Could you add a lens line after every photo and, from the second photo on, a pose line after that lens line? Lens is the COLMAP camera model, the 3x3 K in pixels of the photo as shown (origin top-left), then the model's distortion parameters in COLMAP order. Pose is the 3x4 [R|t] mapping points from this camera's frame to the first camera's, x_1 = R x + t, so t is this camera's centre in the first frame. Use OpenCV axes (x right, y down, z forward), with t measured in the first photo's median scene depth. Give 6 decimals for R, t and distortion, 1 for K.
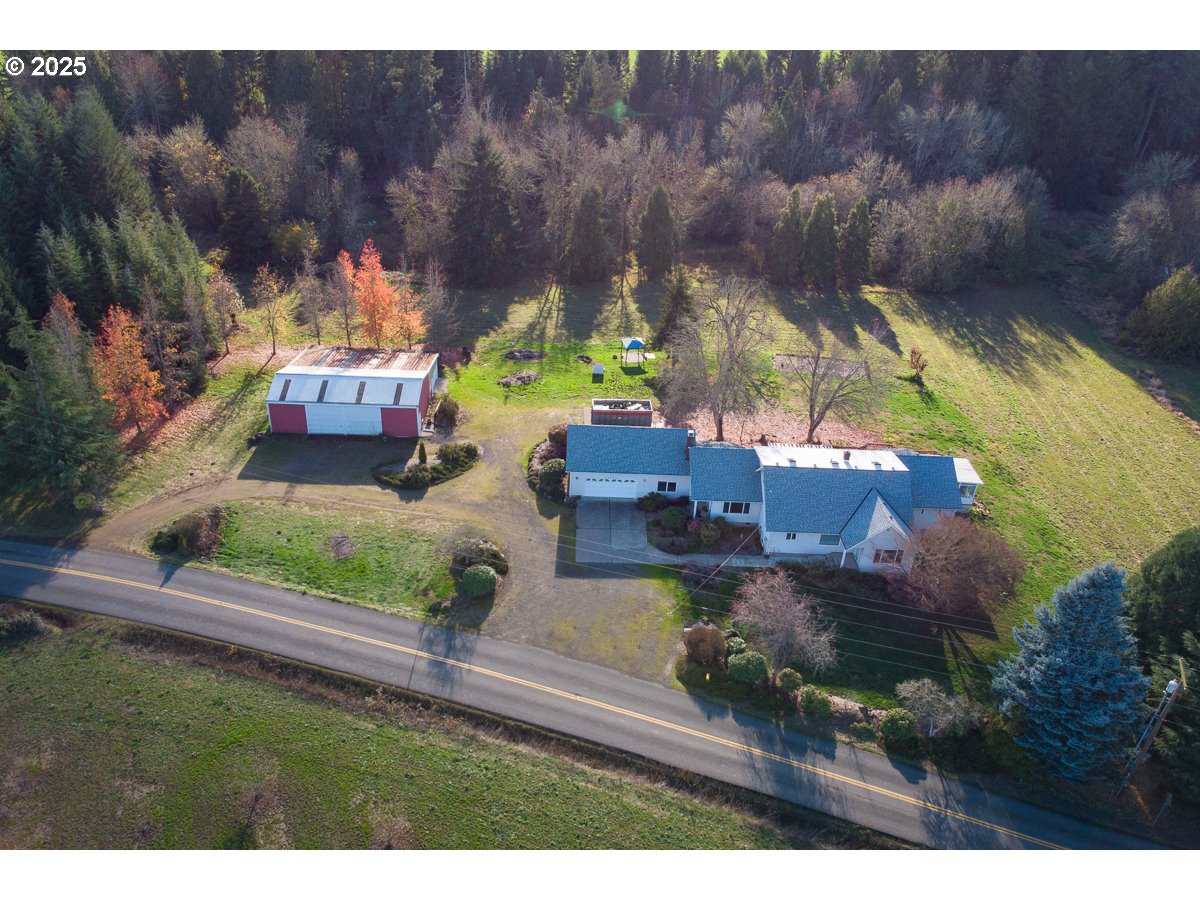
lens RADIAL K [[921.5, 0, 631.1], [0, 921.5, 450.4], [0, 0, 1]] dist [0.005080, 0.002054]
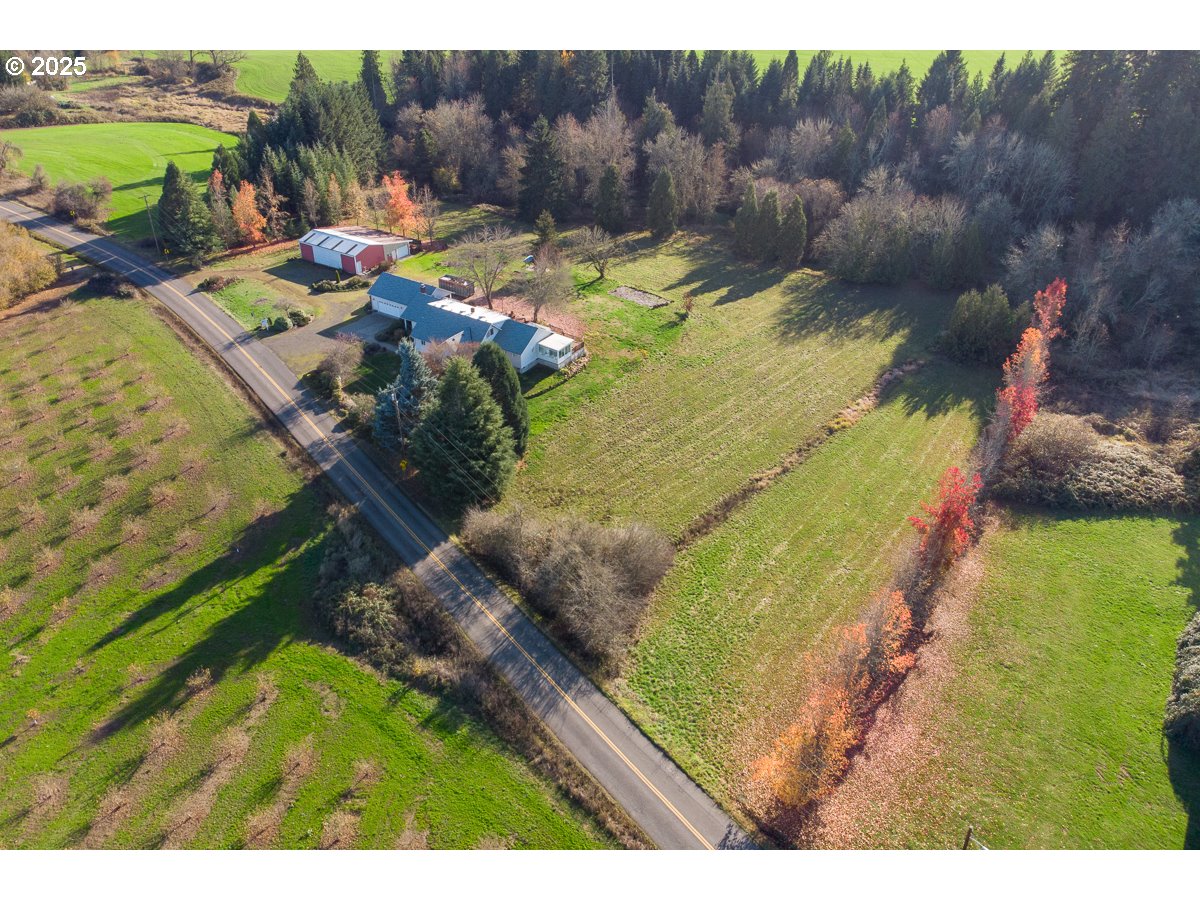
lens RADIAL K [[921.5, 0, 631.1], [0, 921.5, 450.4], [0, 0, 1]] dist [0.005080, 0.002054]
pose [[0.823125, 0.258118, -0.505806, 1.387996], [-0.259428, 0.963267, 0.069383, 0.060410], [0.505135, 0.074110, 0.859853, -0.314588]]
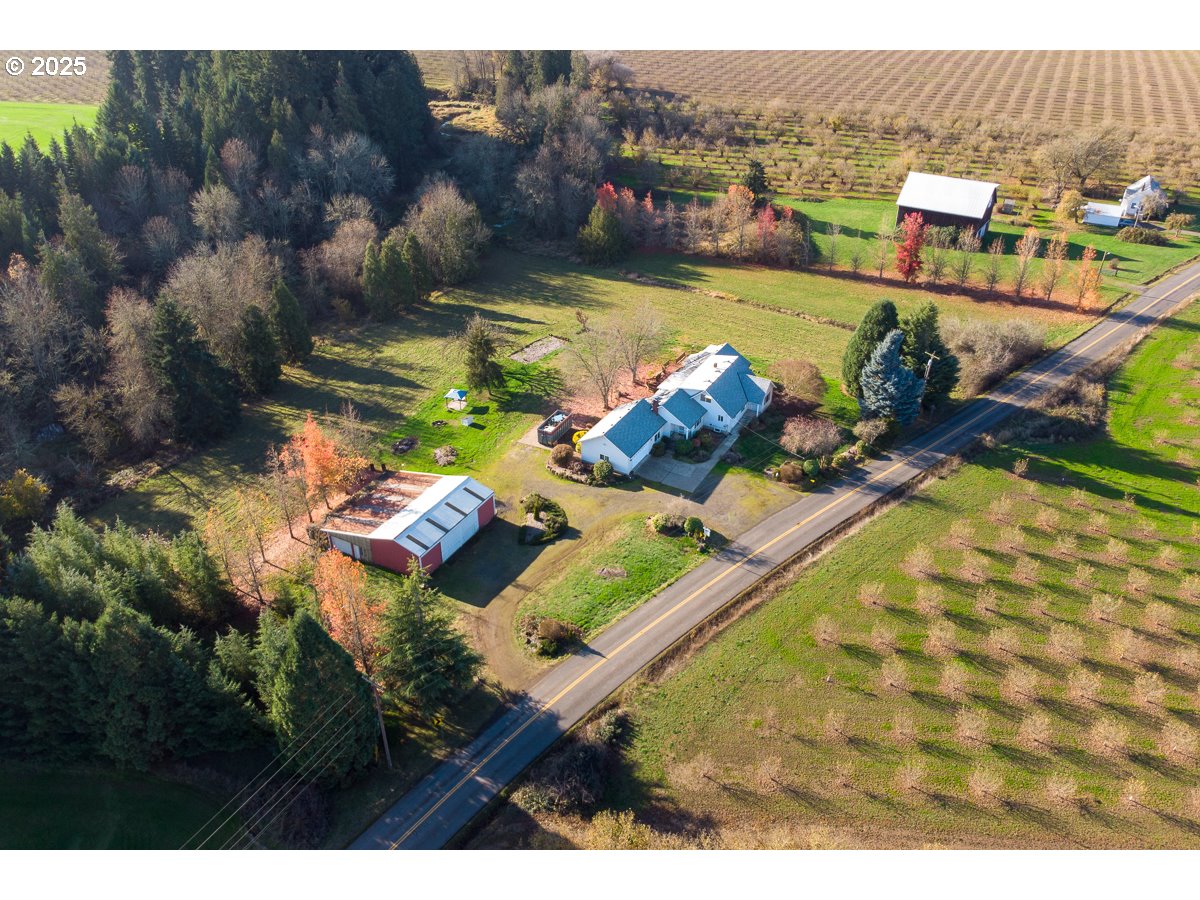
lens RADIAL K [[921.5, 0, 631.1], [0, 921.5, 450.4], [0, 0, 1]] dist [0.005080, 0.002054]
pose [[0.497220, -0.504382, 0.705954, -1.096784], [0.468184, 0.841009, 0.271122, -0.384839], [-0.730463, 0.195709, 0.654310, 0.022162]]
